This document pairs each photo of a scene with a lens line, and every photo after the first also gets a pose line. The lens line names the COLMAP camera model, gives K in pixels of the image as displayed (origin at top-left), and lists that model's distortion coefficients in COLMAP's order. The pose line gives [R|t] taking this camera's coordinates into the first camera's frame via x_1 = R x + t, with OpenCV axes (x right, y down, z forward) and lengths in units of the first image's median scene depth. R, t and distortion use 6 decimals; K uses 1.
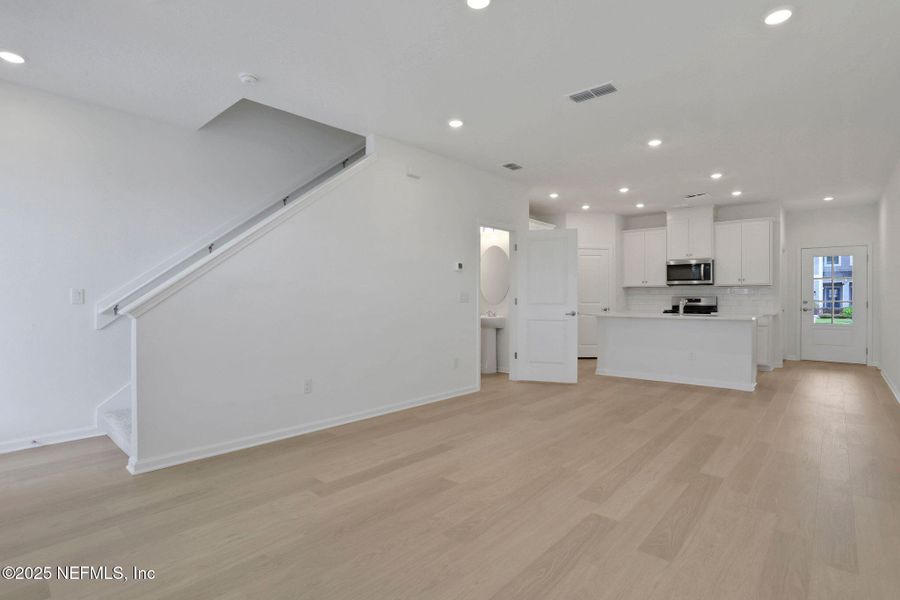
lens RADIAL K [[475.2, 0, 480.7], [0, 475.2, 297.6], [0, 0, 1]] dist [0.006806, 0.002136]
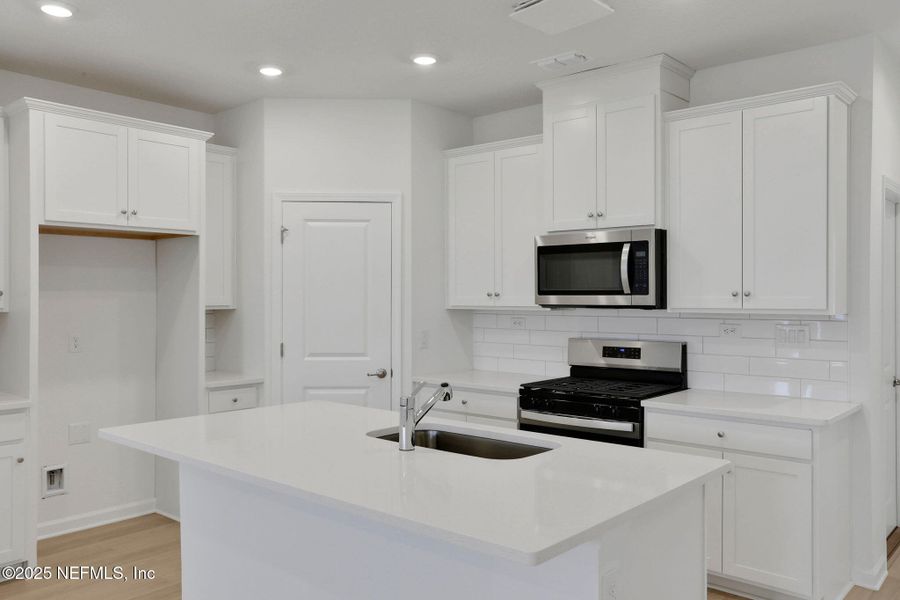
lens RADIAL K [[717.6, 0, 448.8], [0, 717.6, 302.0], [0, 0, 1]] dist [-0.031144, 0.006038]
pose [[0.996395, 0.003010, -0.084778, 0.375737], [-0.002141, 0.999944, 0.010332, -0.035124], [0.084805, -0.010114, 0.996346, 0.497384]]
